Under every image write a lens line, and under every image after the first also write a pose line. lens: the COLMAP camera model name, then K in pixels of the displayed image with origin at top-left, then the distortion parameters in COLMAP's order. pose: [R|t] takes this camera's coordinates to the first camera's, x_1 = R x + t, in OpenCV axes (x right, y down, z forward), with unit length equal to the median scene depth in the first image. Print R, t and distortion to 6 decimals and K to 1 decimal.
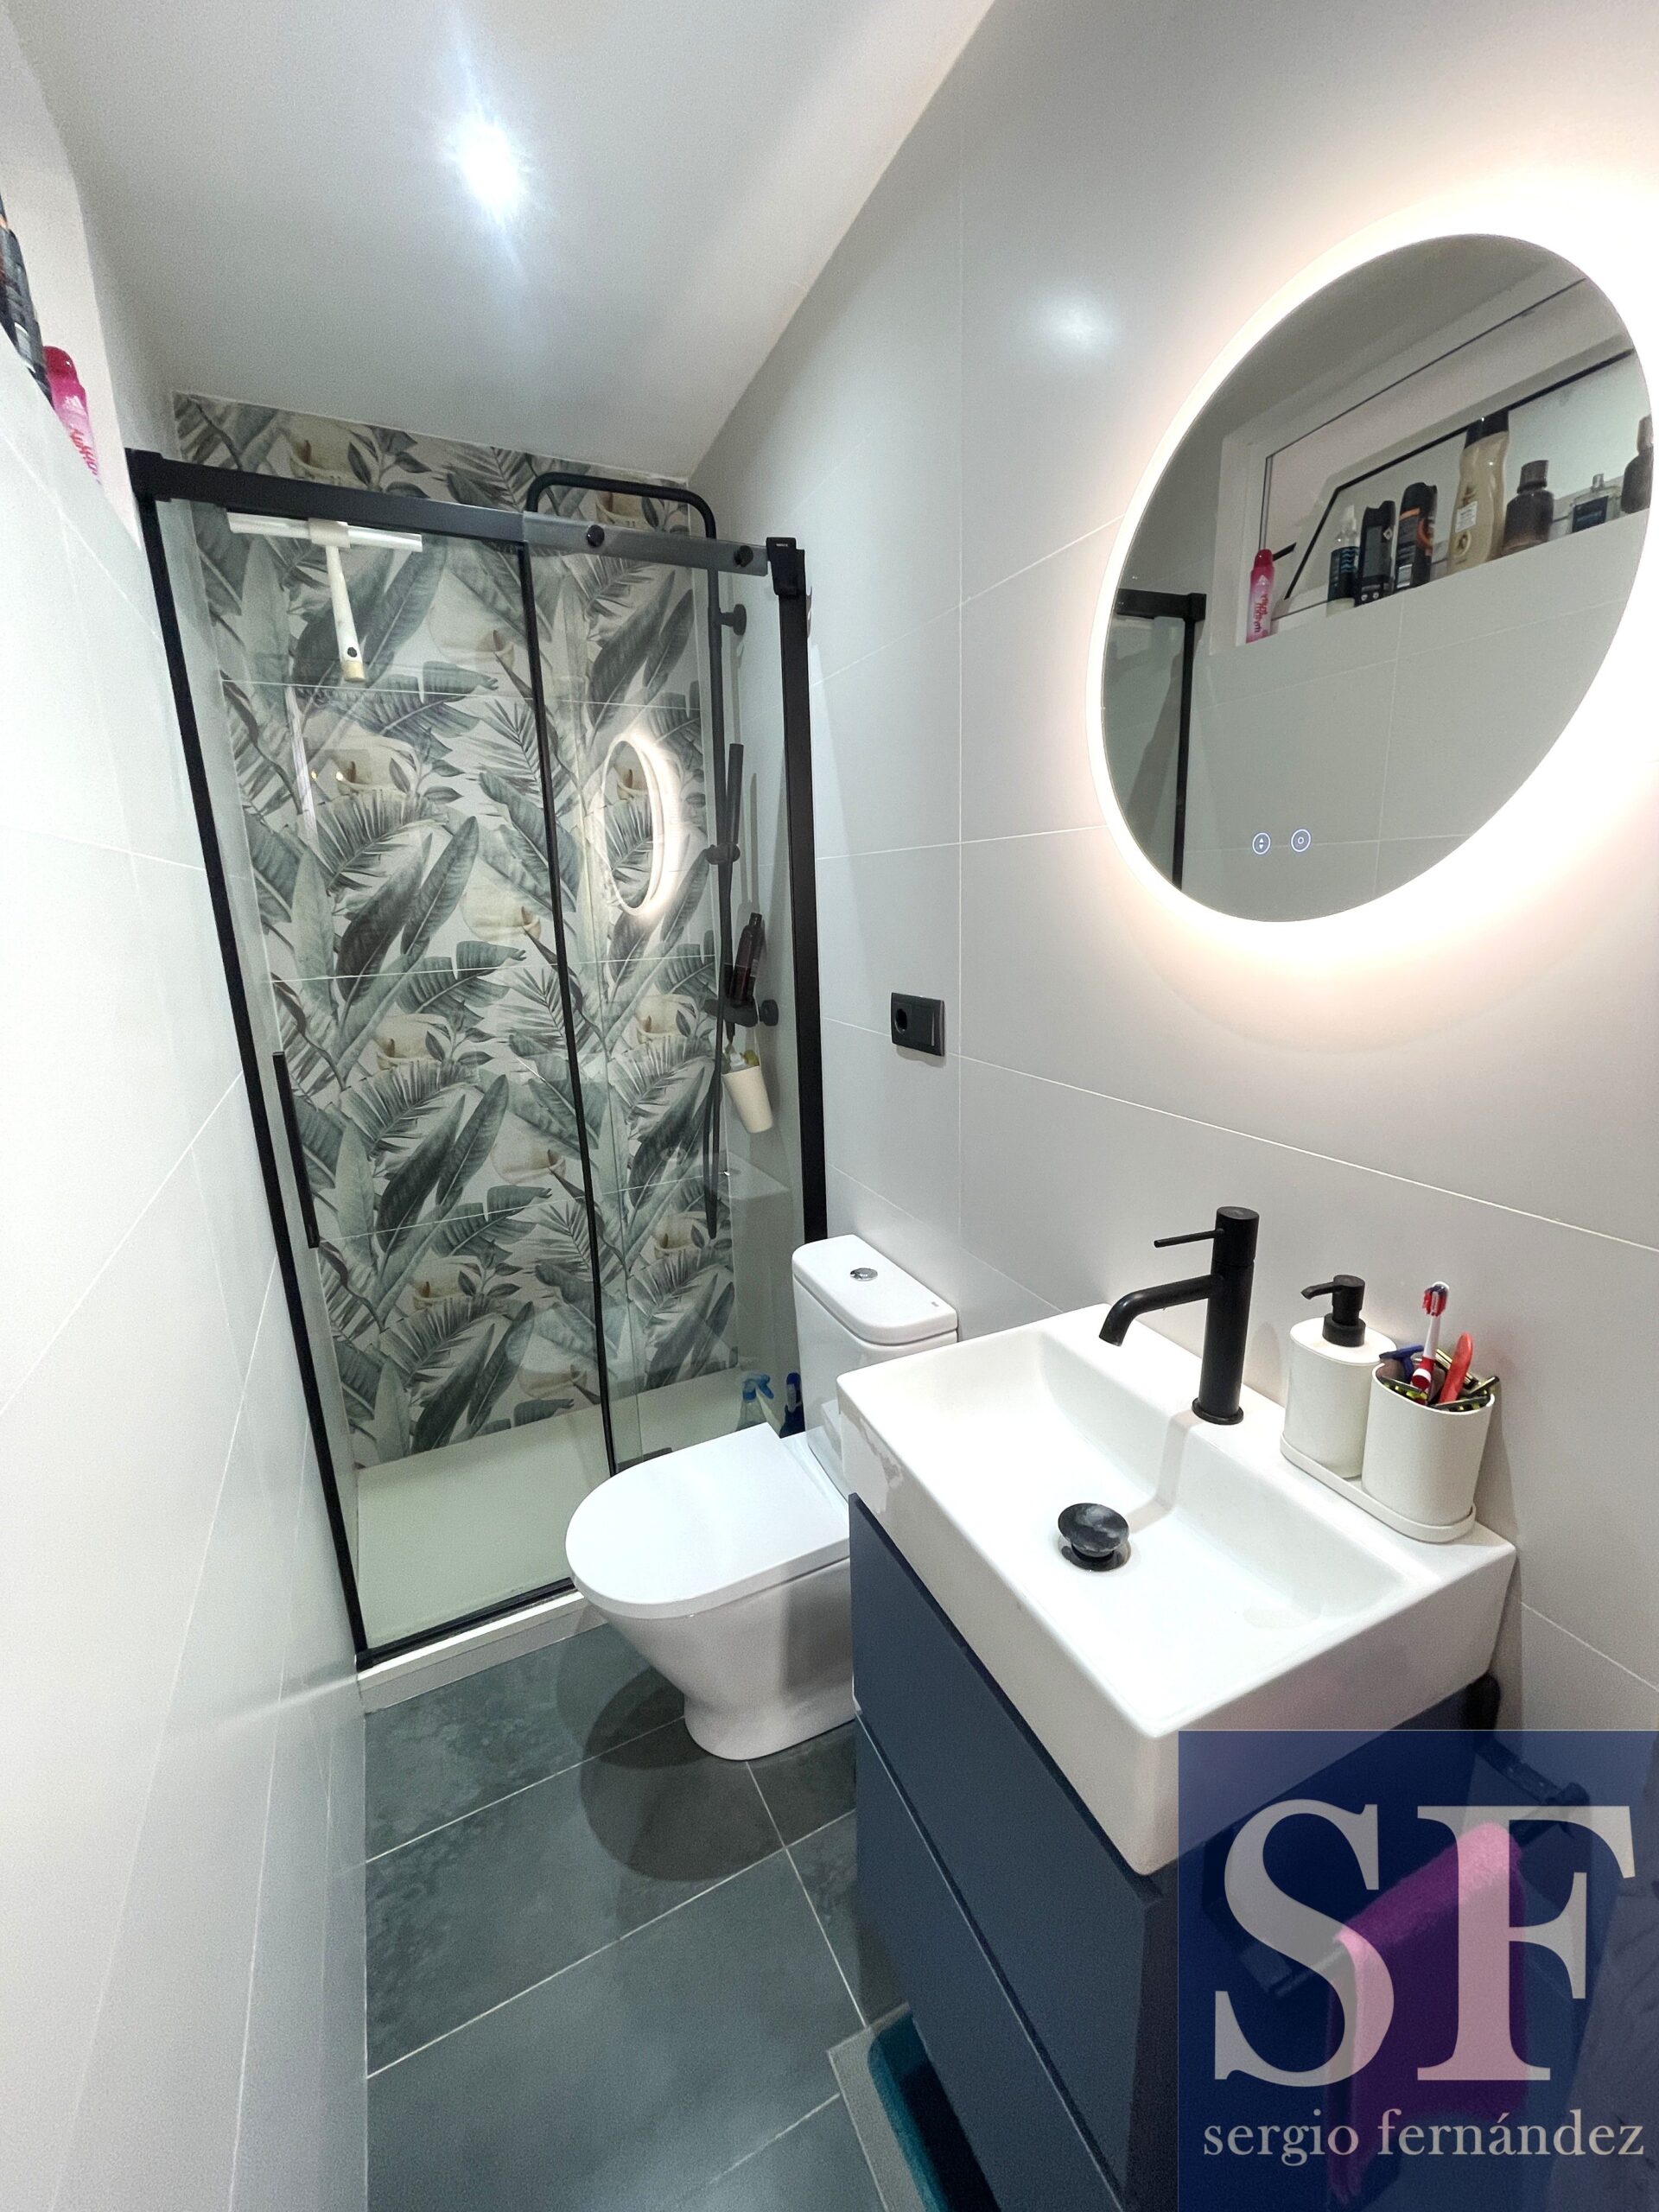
lens RADIAL K [[887.6, 0, 828.5], [0, 887.6, 1103.6], [0, 0, 1]] dist [-0.008049, 0.003275]
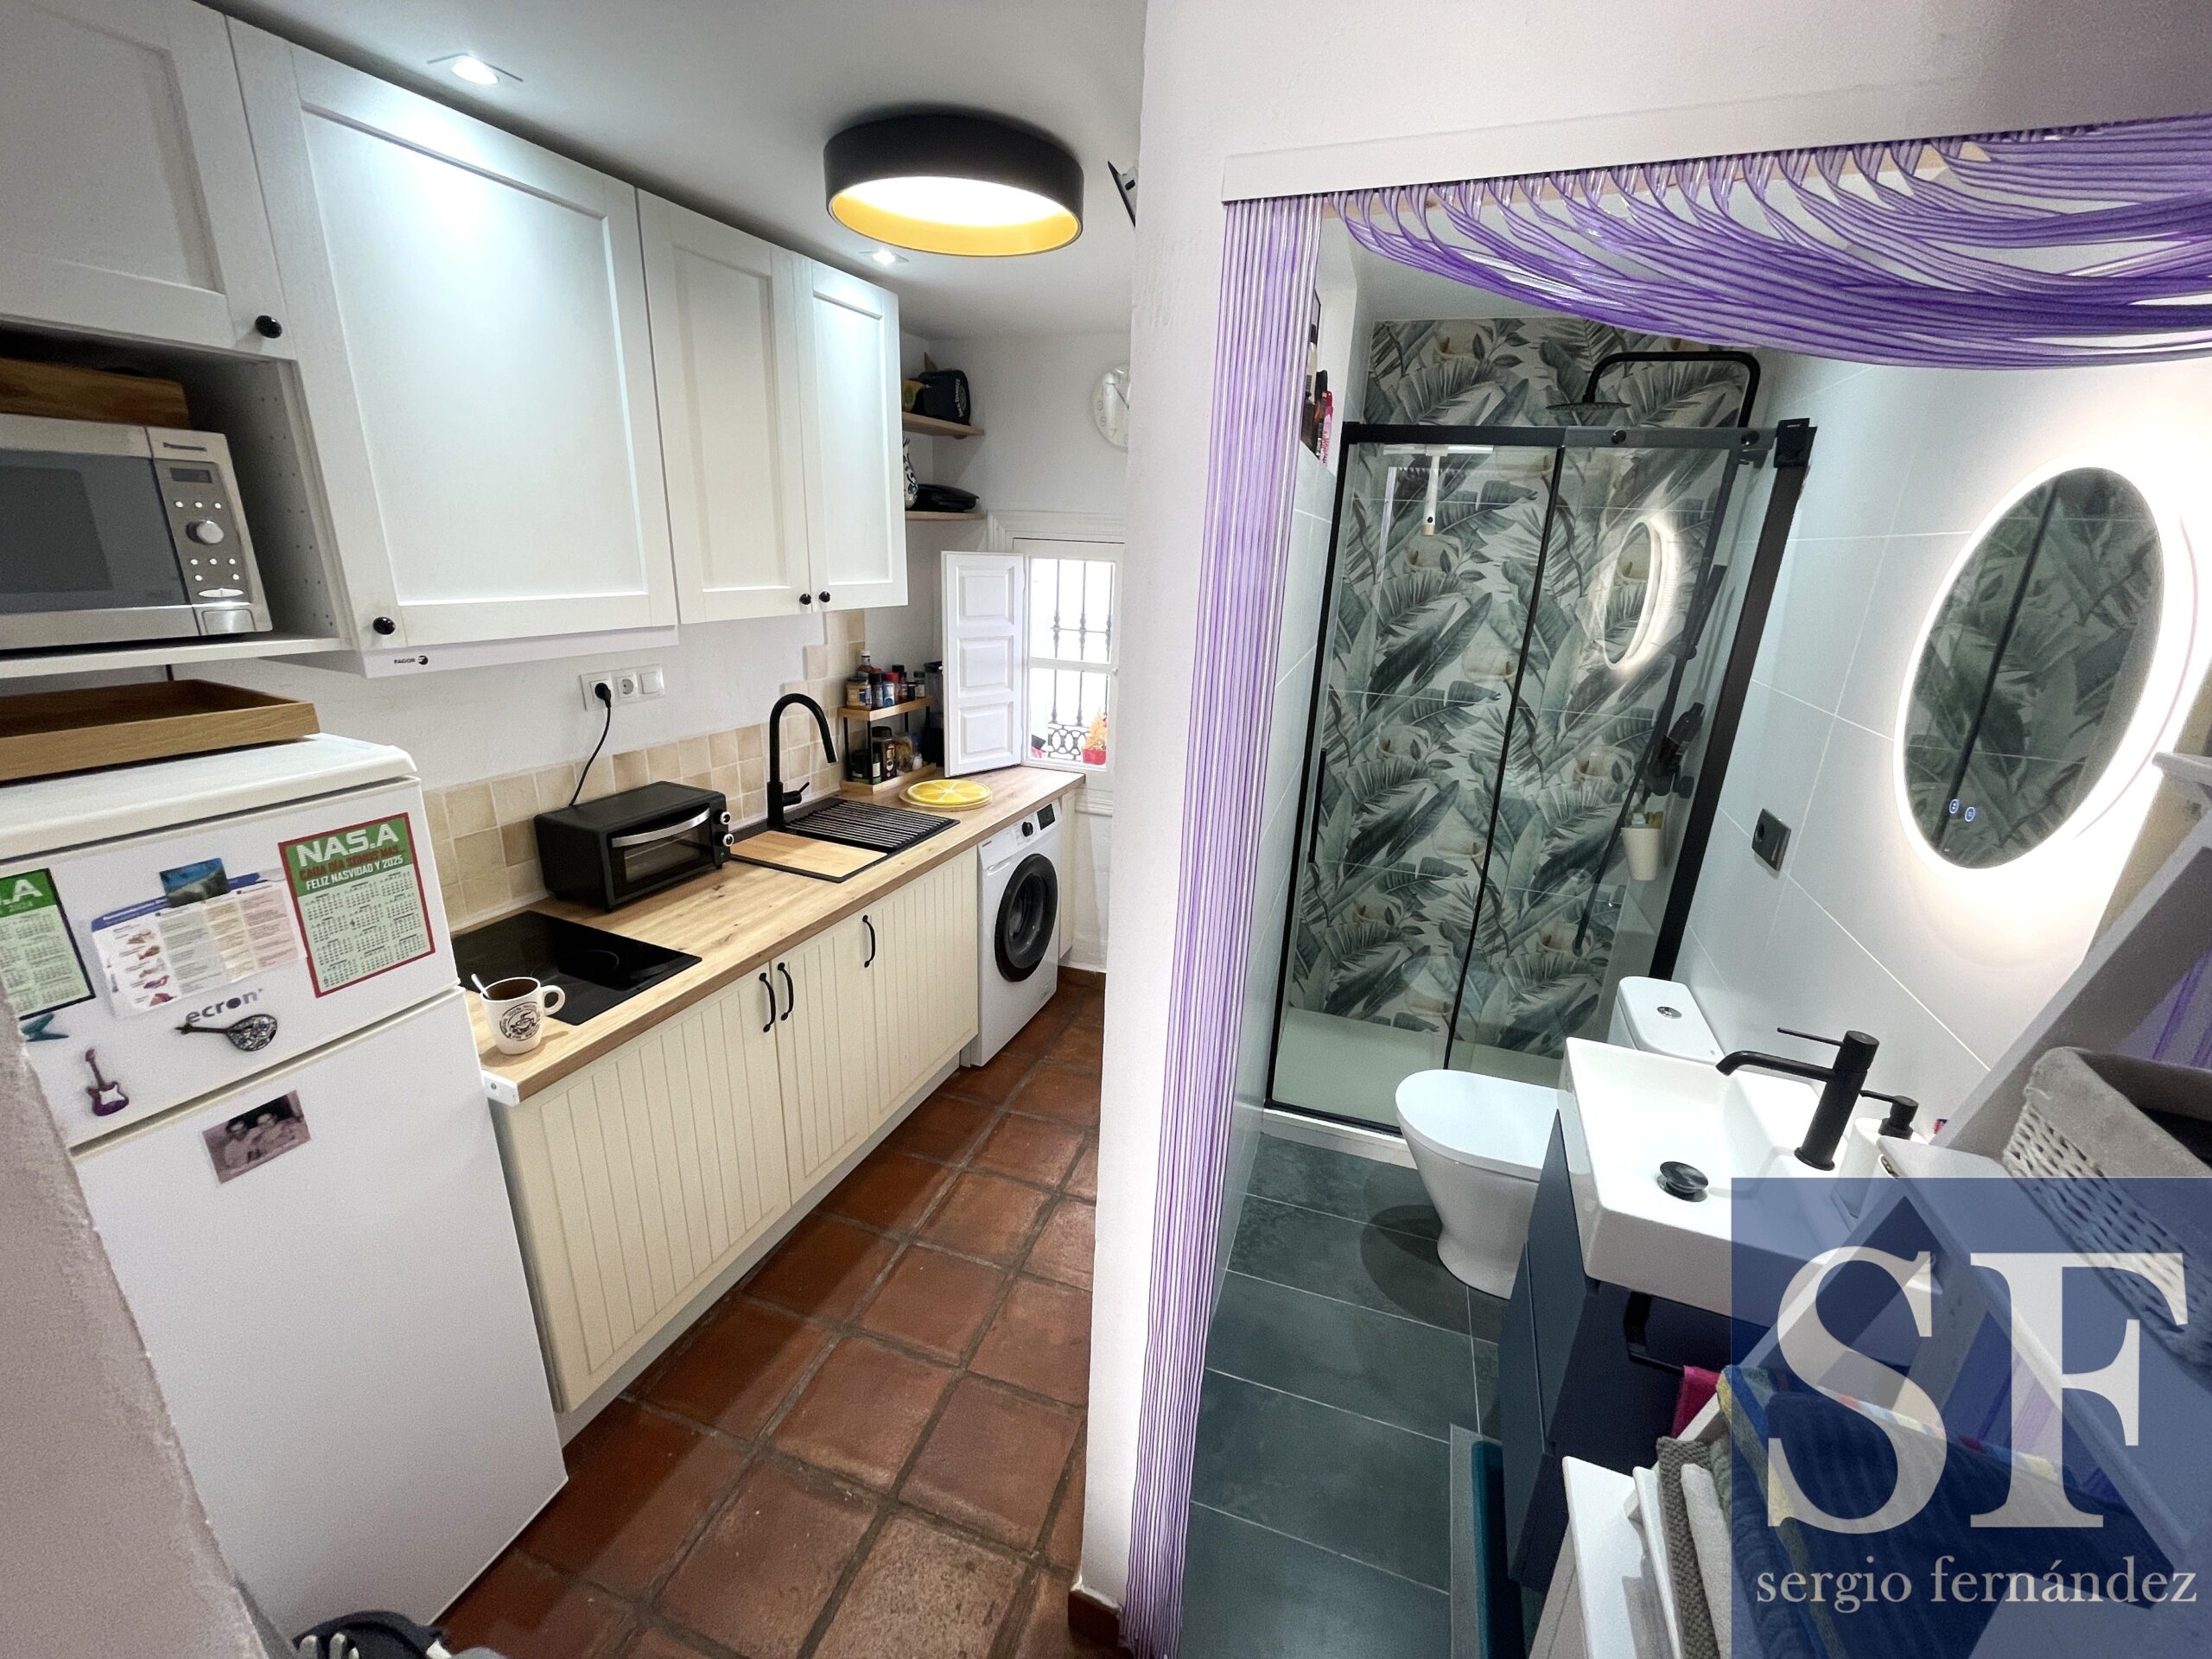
lens RADIAL K [[887.6, 0, 1106.4], [0, 887.6, 830.4], [0, 0, 1]] dist [-0.008049, 0.003275]
pose [[0.700976, 0.280339, -0.655777, 0.169974], [-0.227626, 0.959356, 0.166801, -0.063381], [0.675884, 0.032348, 0.736297, -0.363271]]
